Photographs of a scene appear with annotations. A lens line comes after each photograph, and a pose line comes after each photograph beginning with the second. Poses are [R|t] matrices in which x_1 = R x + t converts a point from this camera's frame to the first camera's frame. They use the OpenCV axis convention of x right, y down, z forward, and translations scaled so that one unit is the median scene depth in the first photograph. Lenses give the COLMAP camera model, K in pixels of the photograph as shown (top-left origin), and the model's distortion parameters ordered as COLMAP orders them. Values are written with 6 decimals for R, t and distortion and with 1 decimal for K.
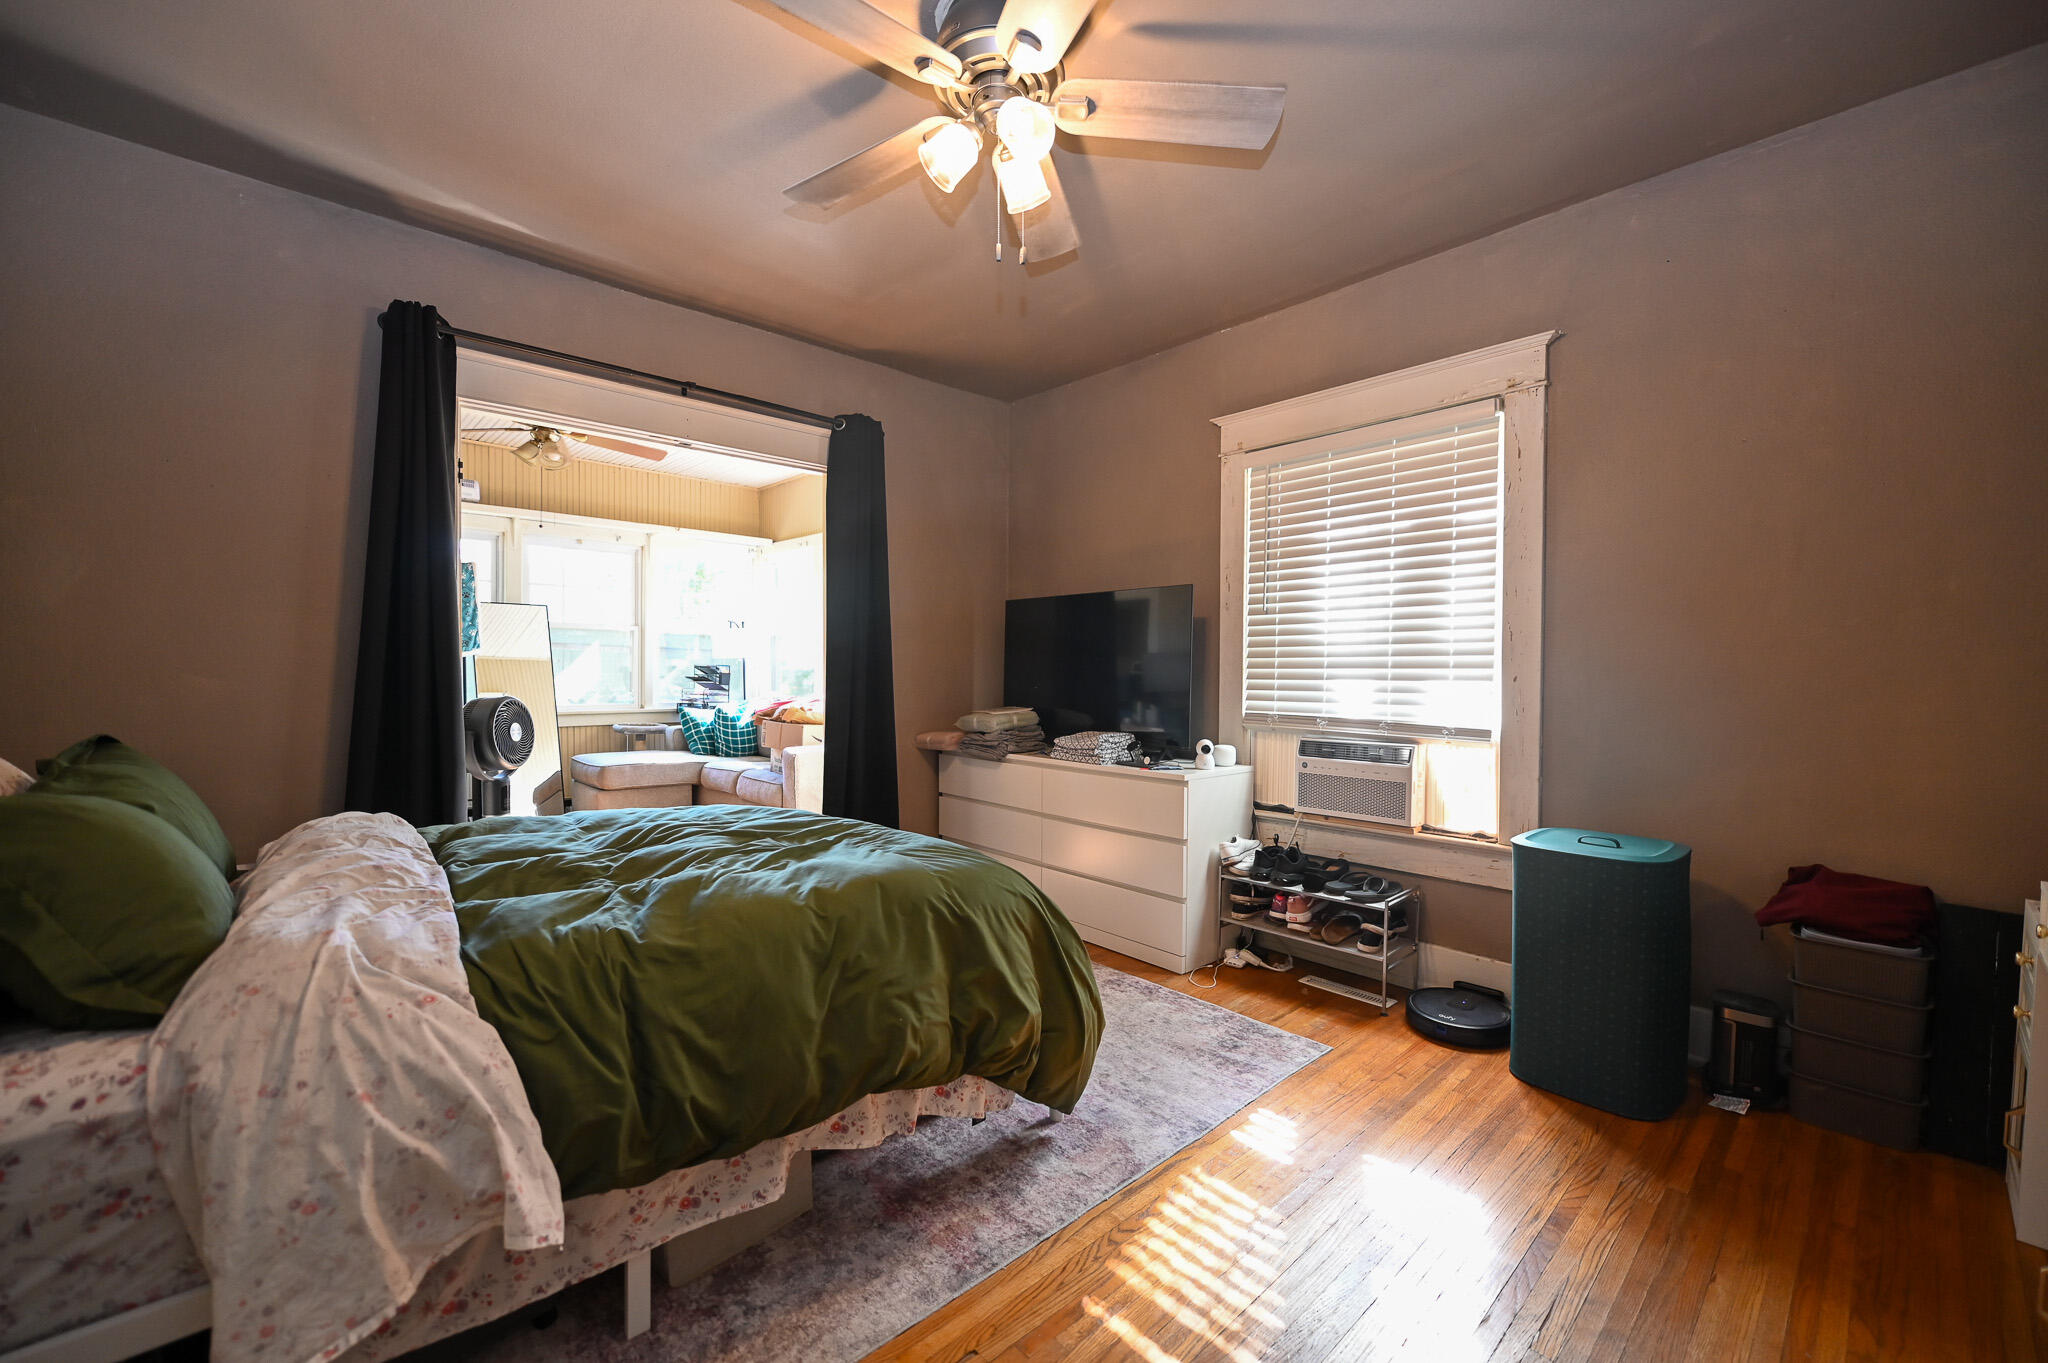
lens RADIAL K [[814.5, 0, 1027.3], [0, 814.5, 680.6], [0, 0, 1]] dist [-0.003821, -0.000254]
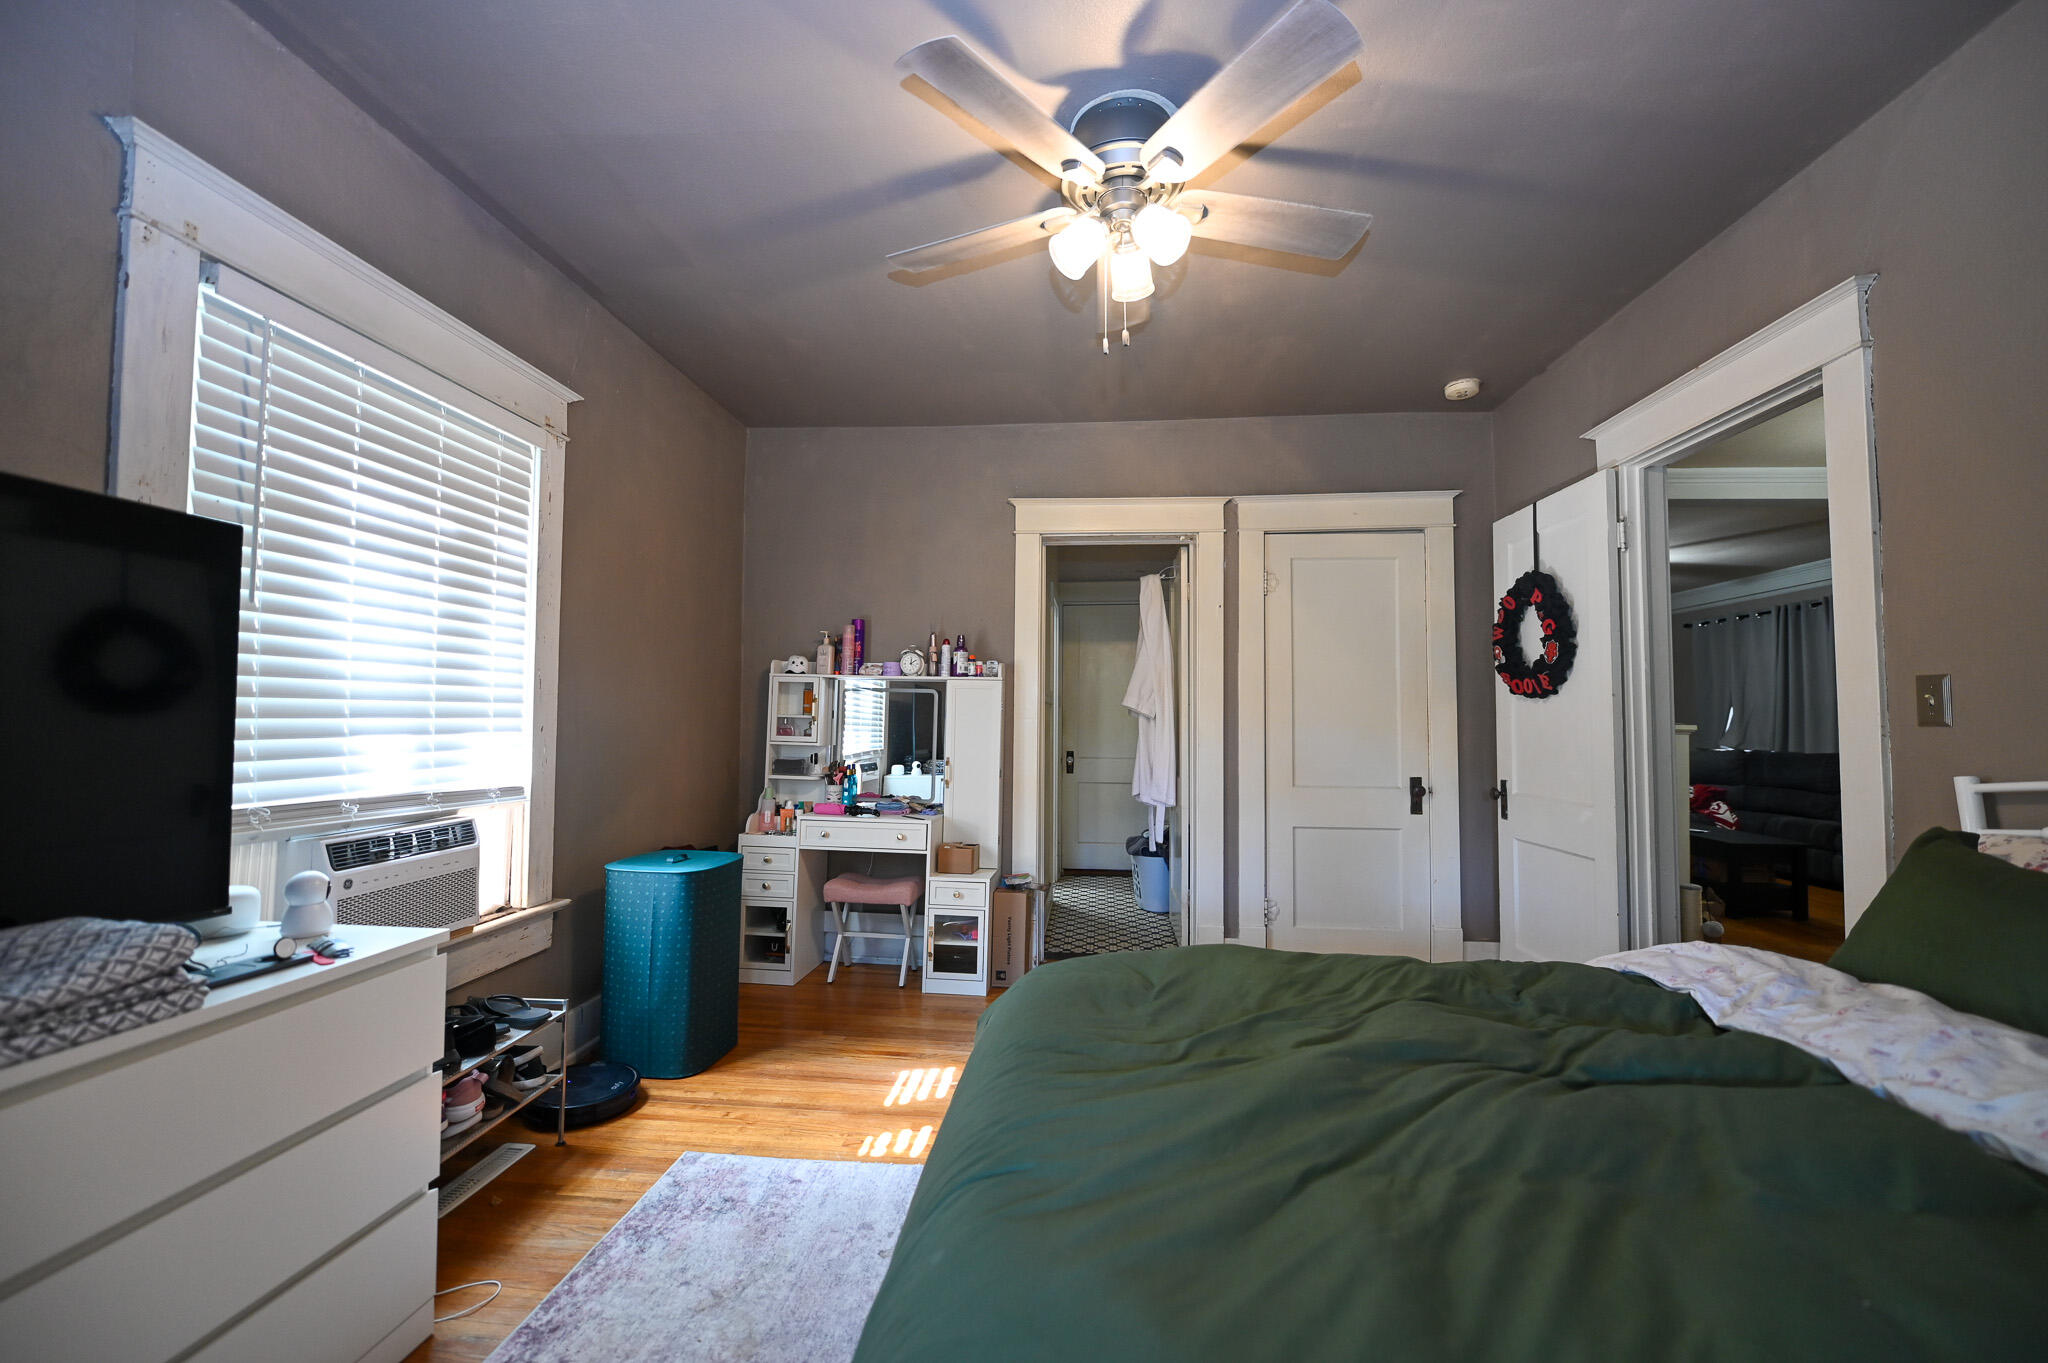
lens RADIAL K [[814.5, 0, 1027.3], [0, 814.5, 680.6], [0, 0, 1]] dist [-0.003821, -0.000254]
pose [[-0.668022, 0.023960, 0.743755, -0.473028], [-0.003142, 0.999382, -0.035017, -0.026102], [-0.744135, -0.025729, -0.667534, 1.162596]]
